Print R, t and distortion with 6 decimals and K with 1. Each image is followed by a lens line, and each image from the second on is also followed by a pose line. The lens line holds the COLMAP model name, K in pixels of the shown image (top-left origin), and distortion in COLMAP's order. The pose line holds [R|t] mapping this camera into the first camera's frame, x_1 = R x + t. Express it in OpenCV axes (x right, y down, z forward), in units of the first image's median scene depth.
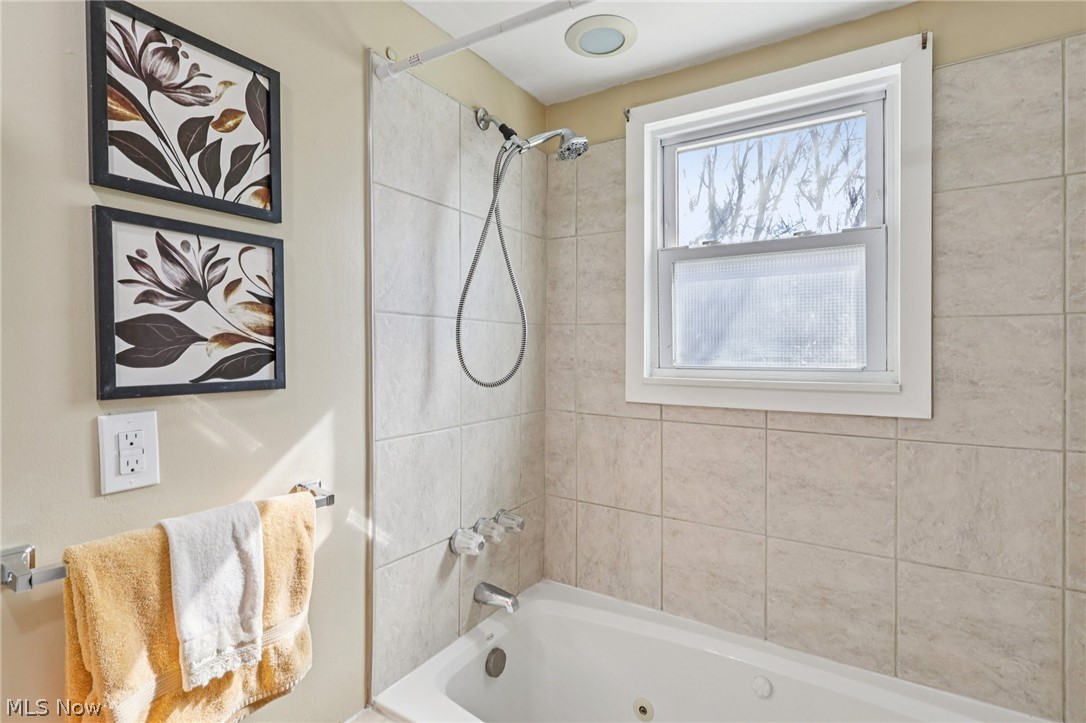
lens RADIAL K [[528.2, 0, 542.1], [0, 528.2, 359.6], [0, 0, 1]] dist [0.001232, -0.000089]
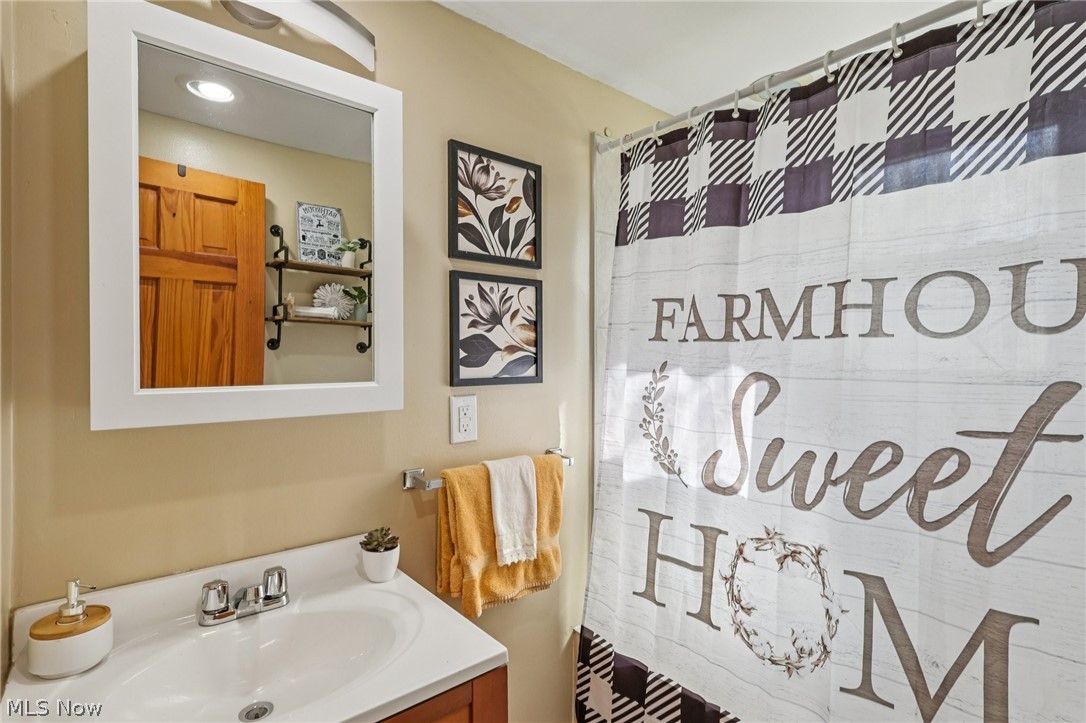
lens RADIAL K [[528.2, 0, 545.2], [0, 528.2, 369.9], [0, 0, 1]] dist [0.001232, -0.000089]
pose [[0.955139, 0.010861, -0.295958, -0.056544], [-0.007060, 0.999878, 0.013907, -0.001061], [0.296073, -0.011193, 0.955100, -0.450094]]
